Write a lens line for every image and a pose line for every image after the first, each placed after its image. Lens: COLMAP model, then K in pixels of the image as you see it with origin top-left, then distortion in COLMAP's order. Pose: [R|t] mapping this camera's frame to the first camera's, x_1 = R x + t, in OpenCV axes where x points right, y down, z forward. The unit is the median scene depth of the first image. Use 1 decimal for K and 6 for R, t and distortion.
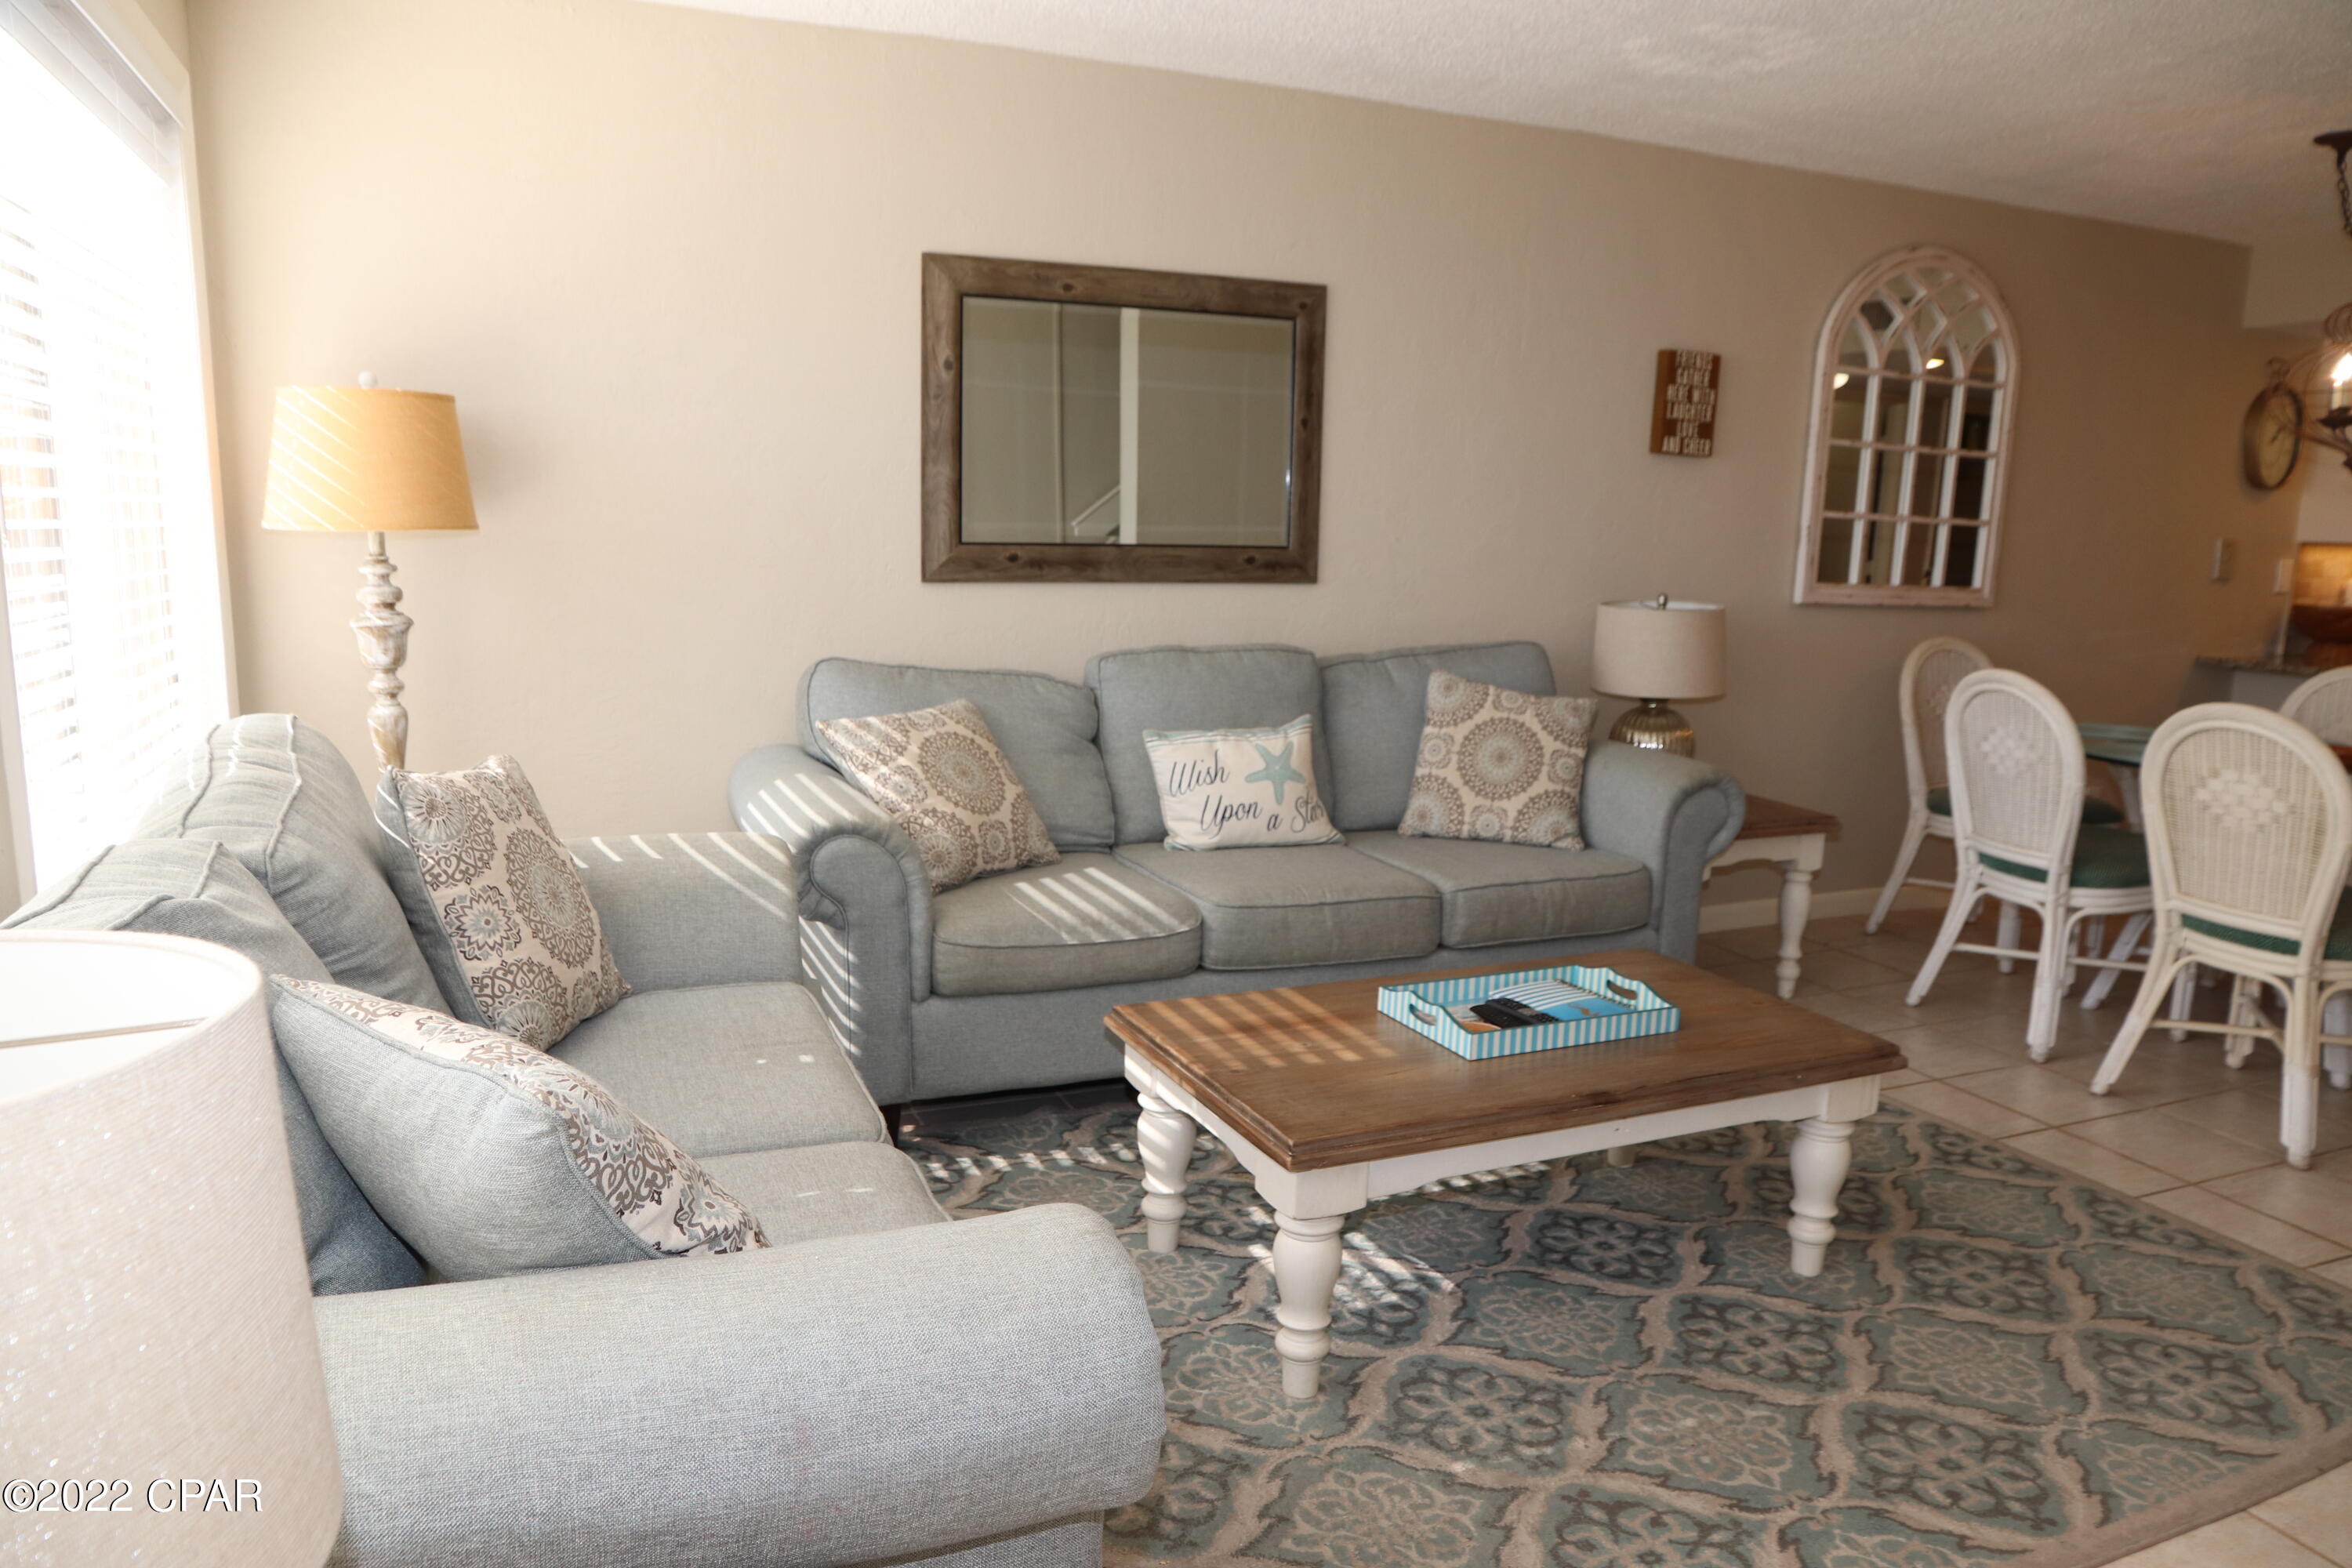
lens RADIAL K [[1619.3, 0, 1158.9], [0, 1619.3, 810.3], [0, 0, 1]] dist [-0.116814, 0.079340]
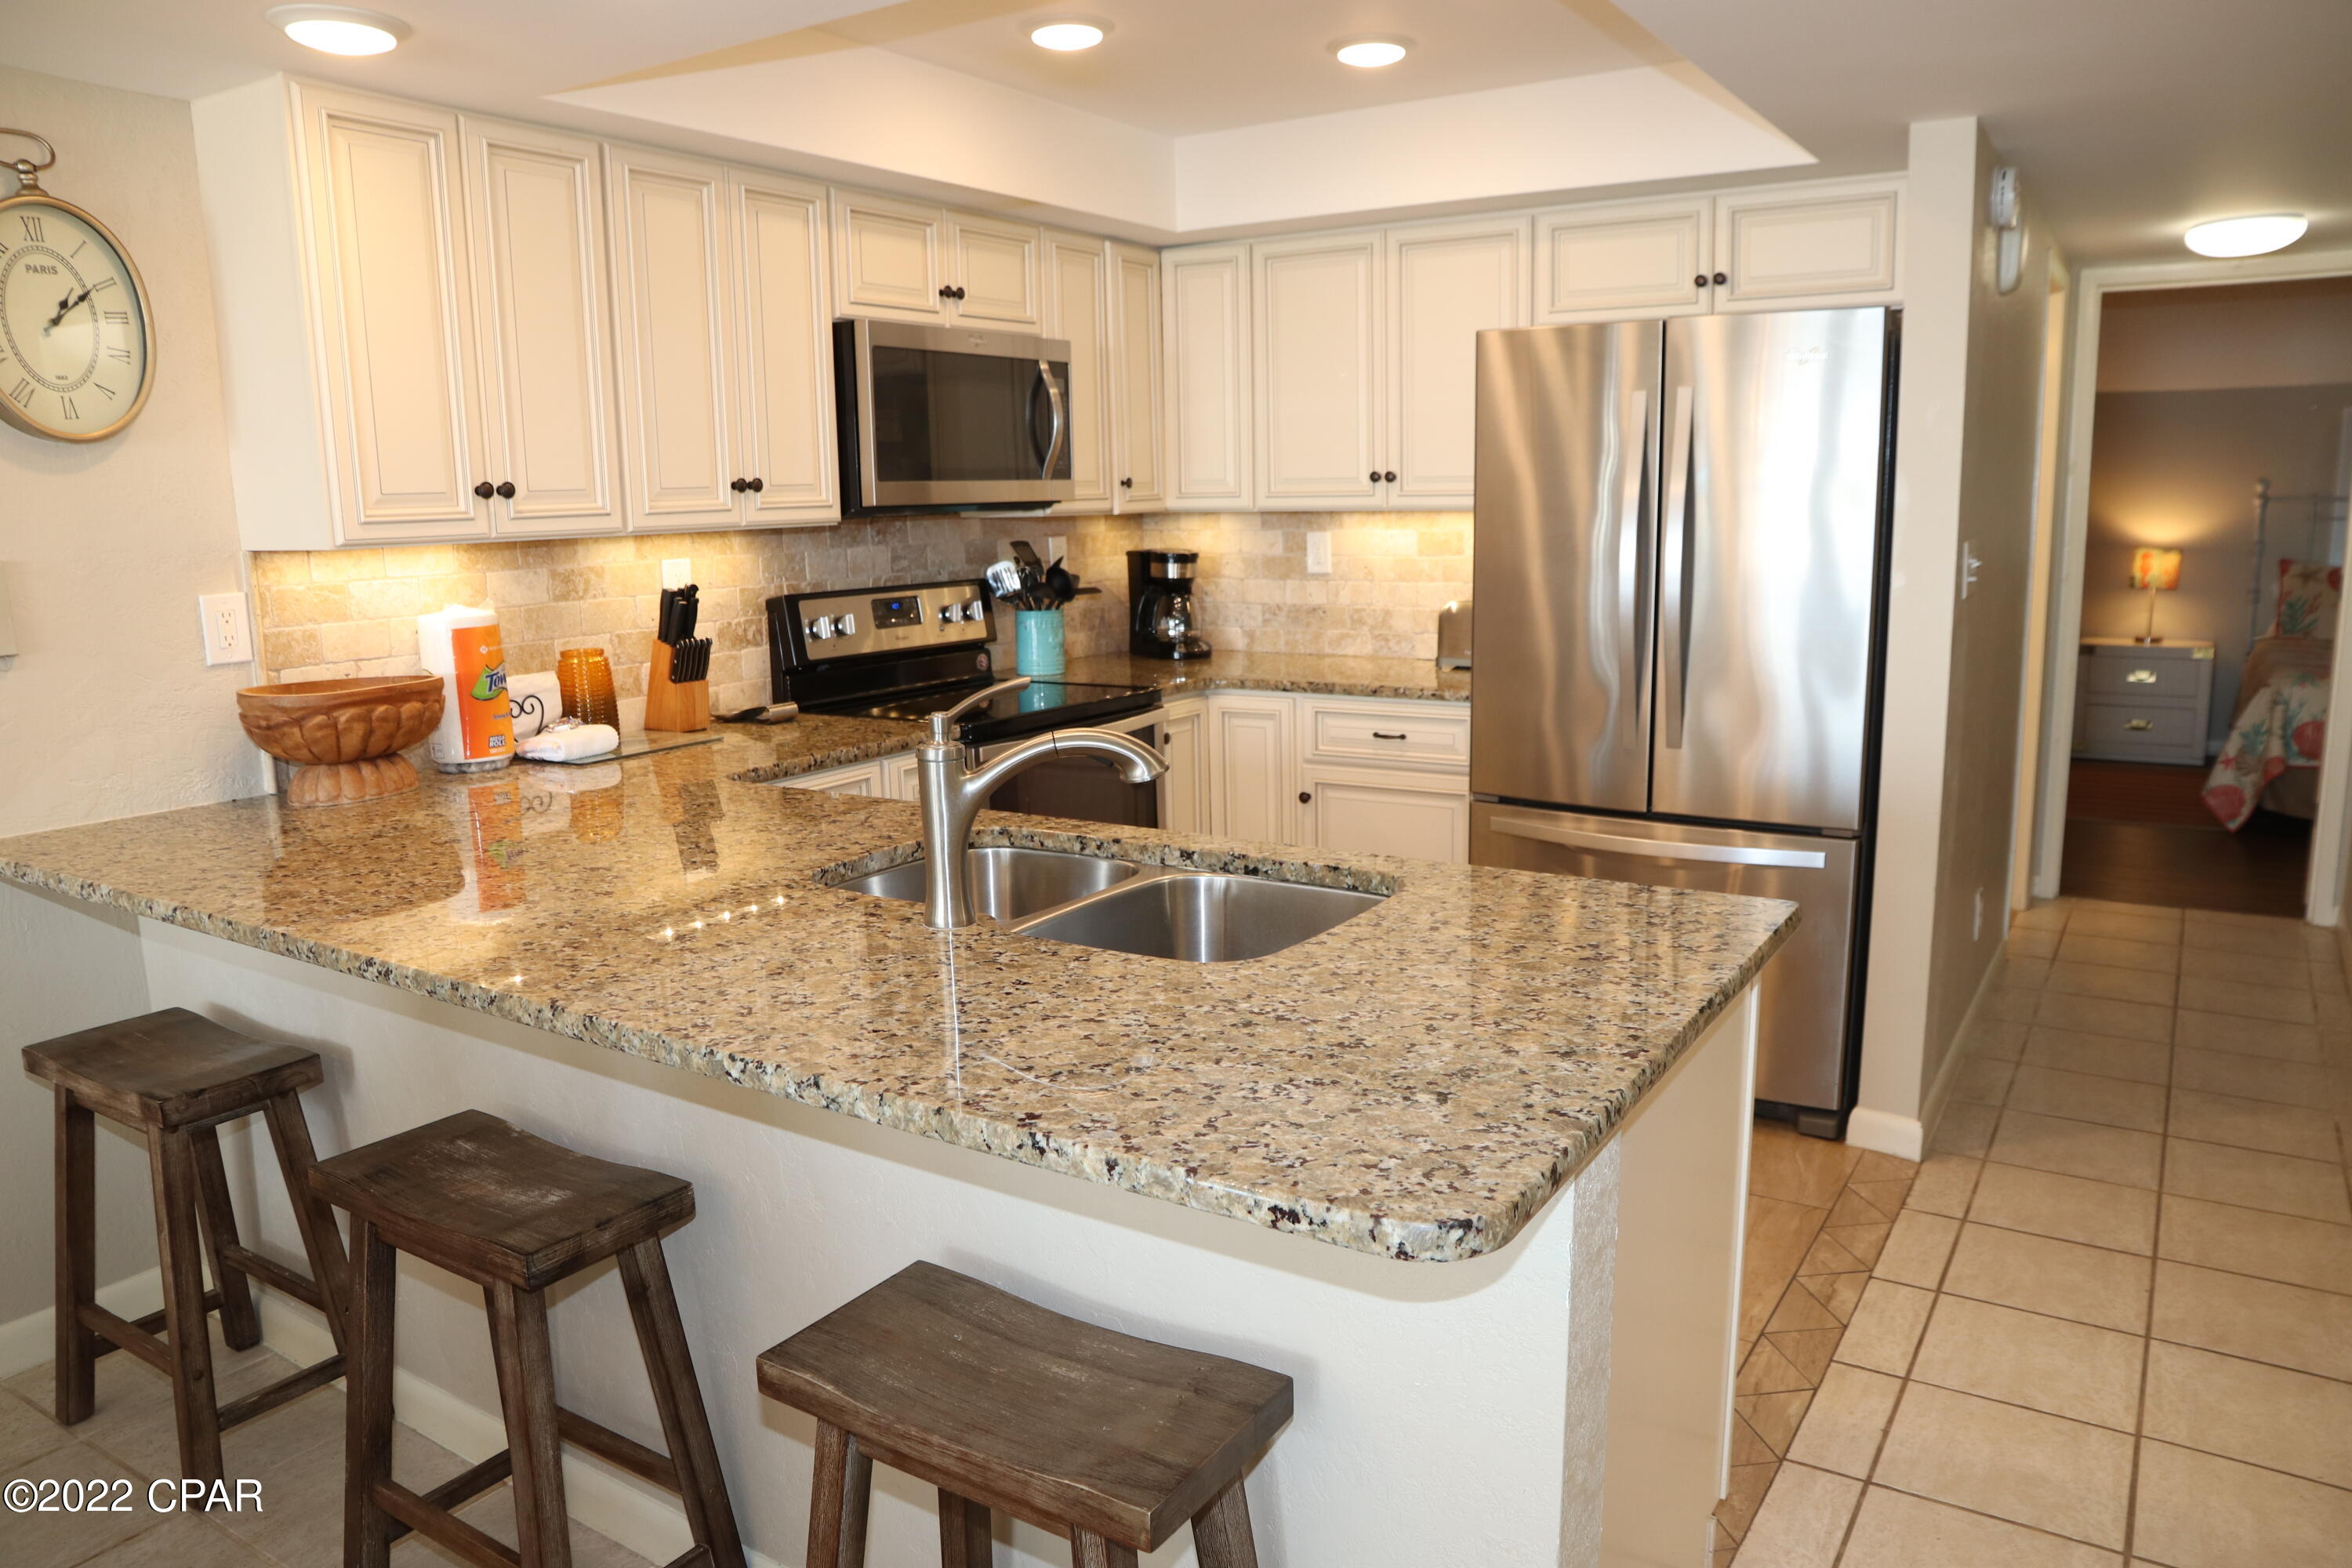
lens RADIAL K [[1619.3, 0, 1173.4], [0, 1619.3, 774.6], [0, 0, 1]] dist [-0.116814, 0.079340]
pose [[0.824430, -0.140982, 0.548123, 0.795341], [0.145135, 0.988756, 0.036019, -0.095625], [-0.547038, 0.049856, 0.835622, 0.526673]]
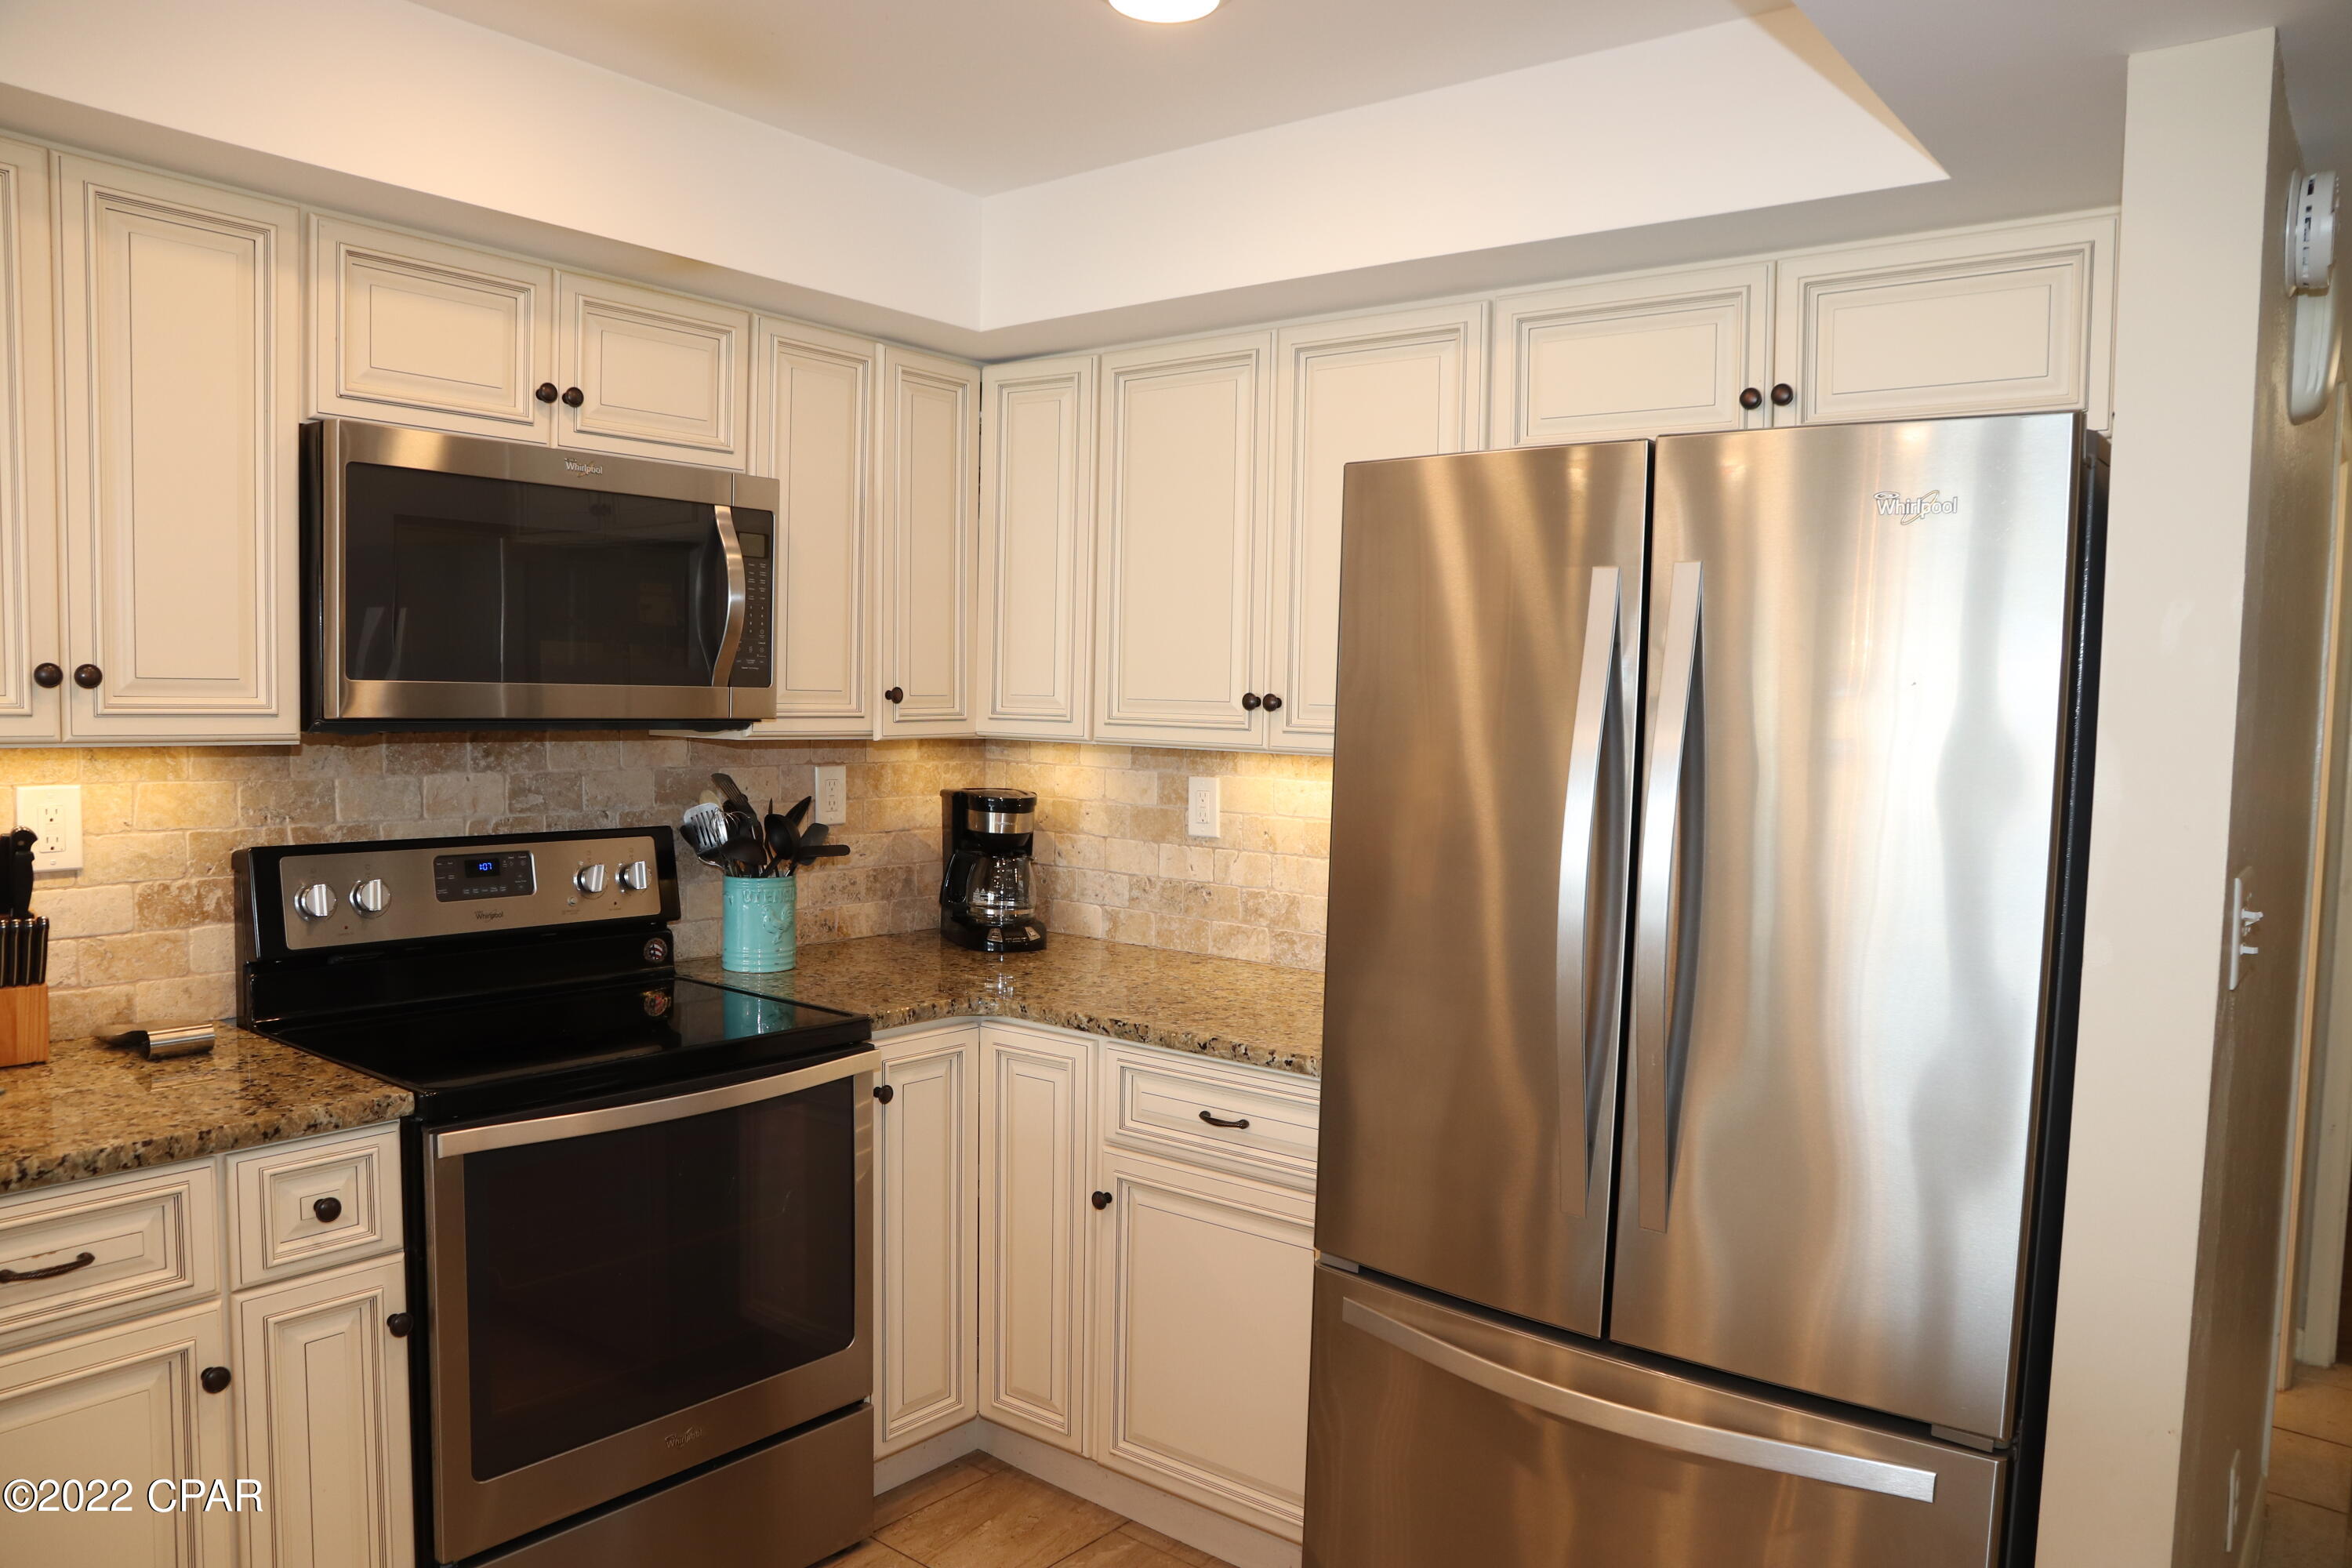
lens RADIAL K [[1619.3, 0, 1173.5], [0, 1619.3, 794.0], [0, 0, 1]] dist [-0.116814, 0.079340]
pose [[0.877118, -0.037260, 0.478827, 1.075256], [0.088784, 0.992382, -0.085413, -0.127902], [-0.471996, 0.117429, 0.873745, 0.699117]]
